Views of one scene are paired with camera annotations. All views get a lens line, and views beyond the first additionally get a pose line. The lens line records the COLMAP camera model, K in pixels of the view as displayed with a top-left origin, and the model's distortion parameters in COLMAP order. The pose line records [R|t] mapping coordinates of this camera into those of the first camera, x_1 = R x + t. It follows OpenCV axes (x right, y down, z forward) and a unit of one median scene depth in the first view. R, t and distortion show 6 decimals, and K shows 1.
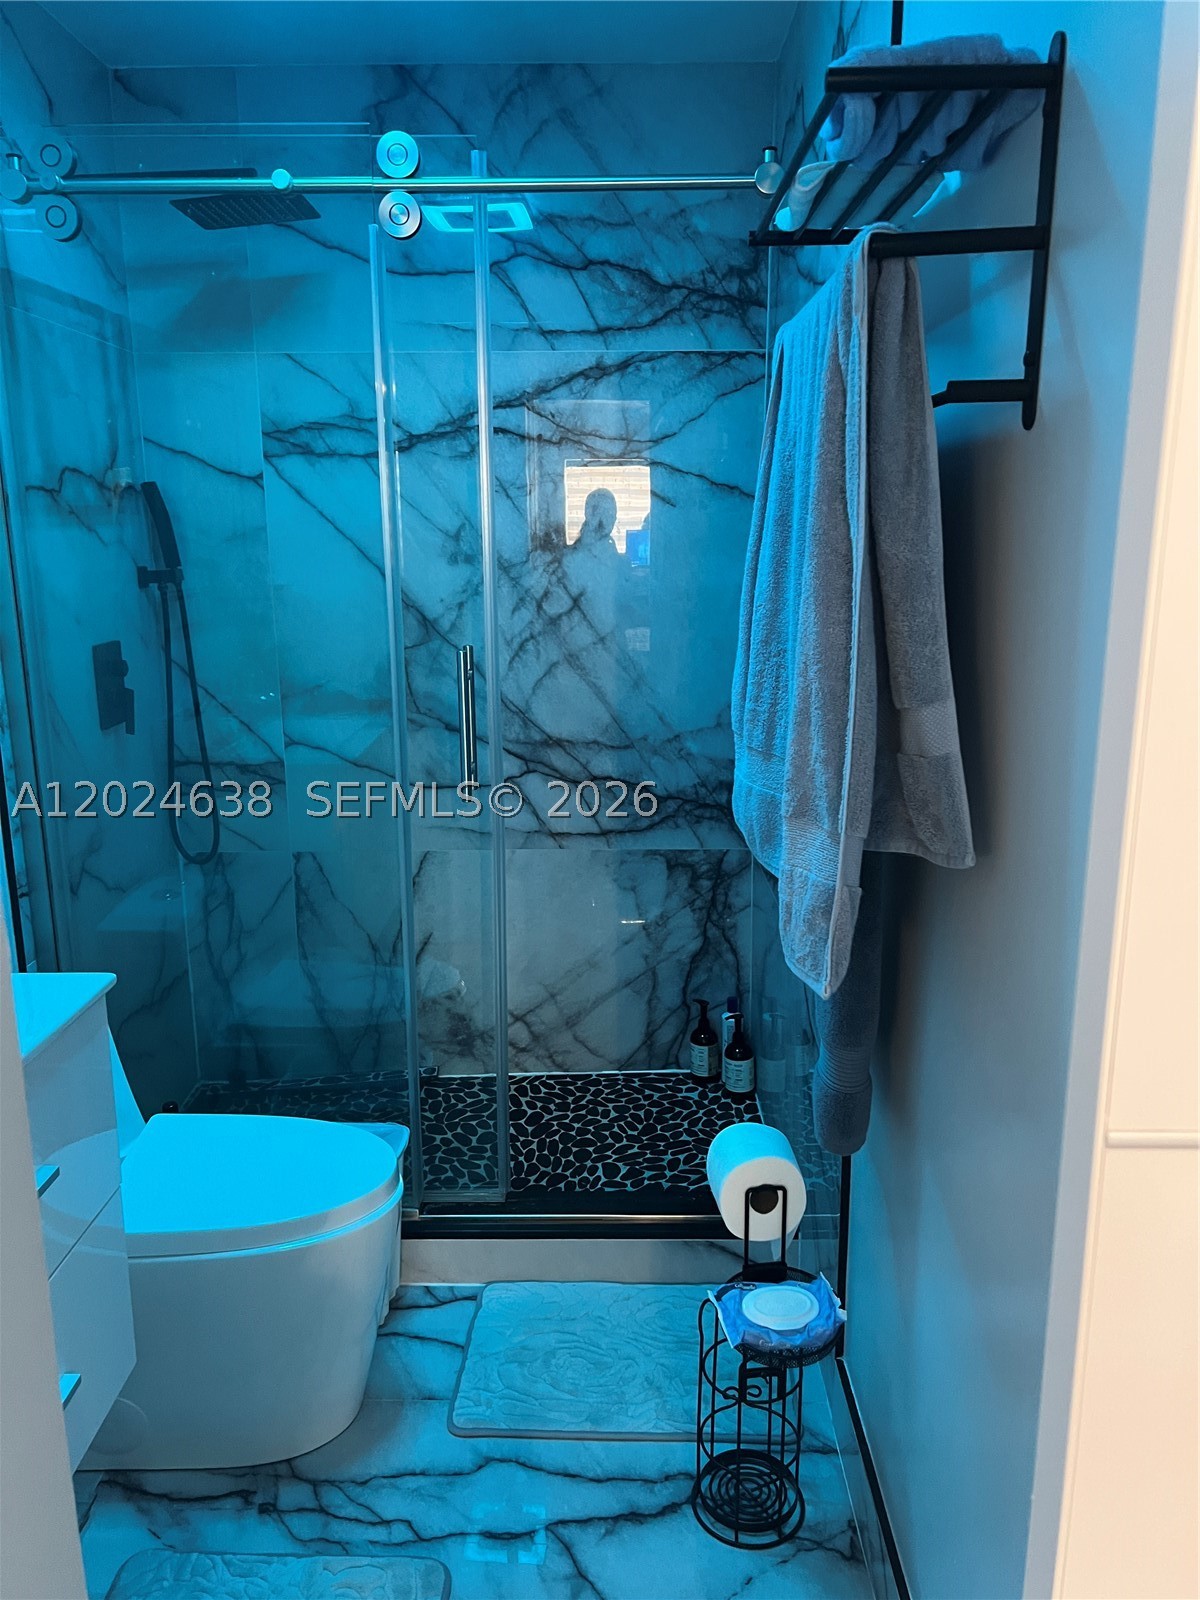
lens RADIAL K [[1206.2, 0, 593.8], [0, 1206.2, 807.4], [0, 0, 1]] dist [0.050819, -0.059167]
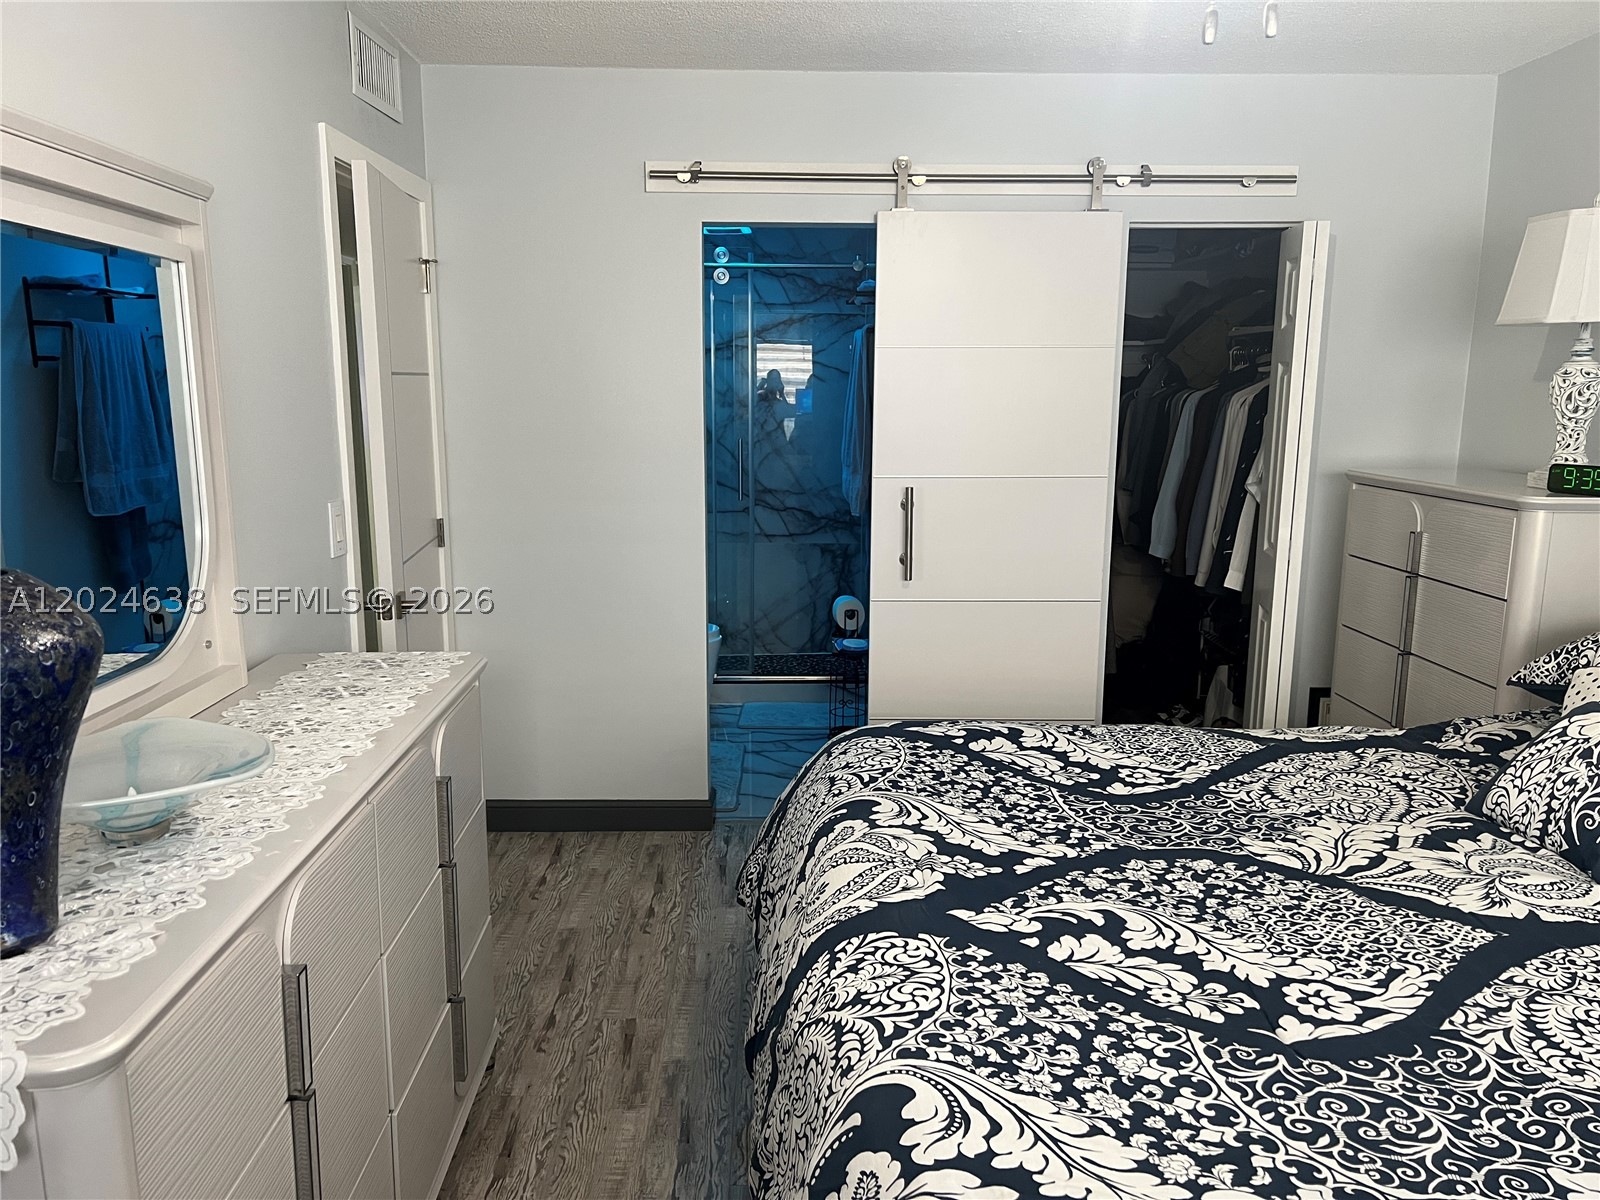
lens RADIAL K [[1206.2, 0, 797.0], [0, 1206.2, 625.6], [0, 0, 1]] dist [0.050819, -0.059167]
pose [[0.999339, 0.004196, 0.036114, -0.062331], [-0.003213, 0.999624, -0.027243, 0.259740], [-0.036215, 0.027109, 0.998976, -1.208130]]
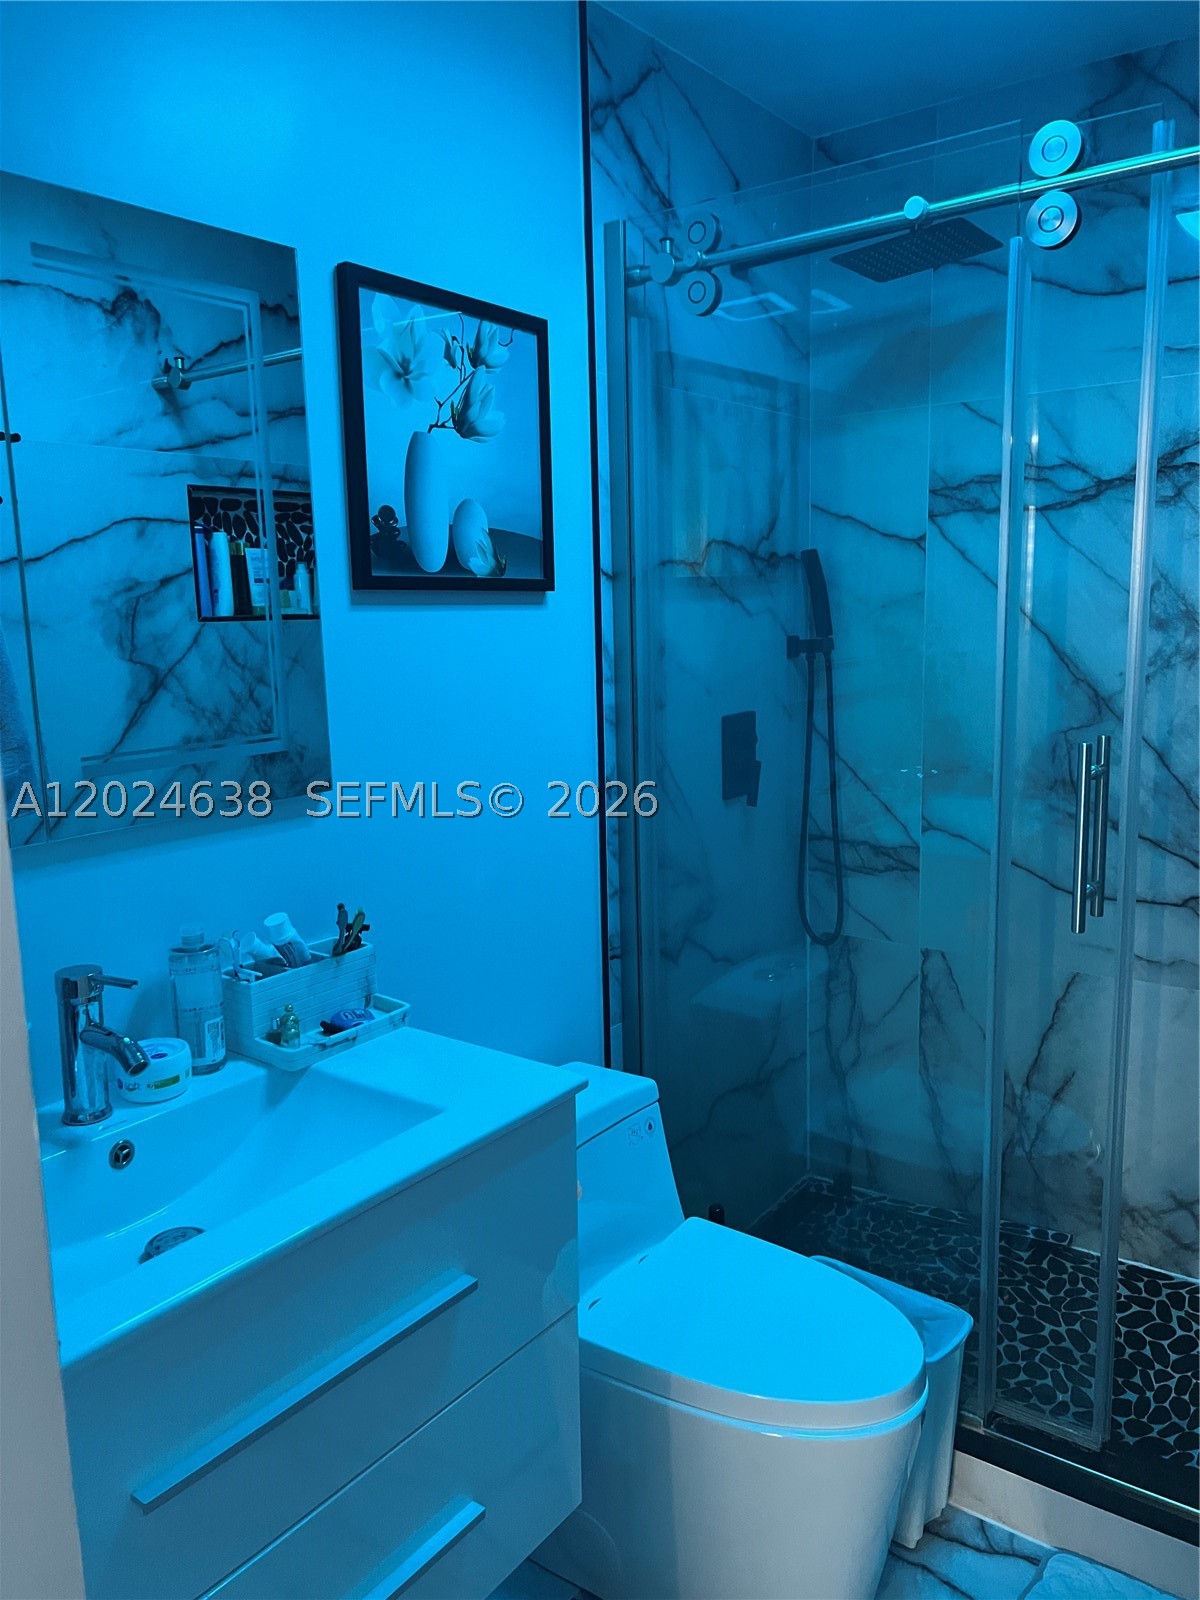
lens RADIAL K [[1194.3, 0, 598.3], [0, 1194.3, 789.2], [0, 0, 1]] dist [0.059294, -0.066894]
pose [[0.806767, 0.079907, -0.585442, 0.075815], [-0.114329, 0.993200, -0.021989, -0.035343], [0.579703, 0.084673, 0.810416, 0.135453]]
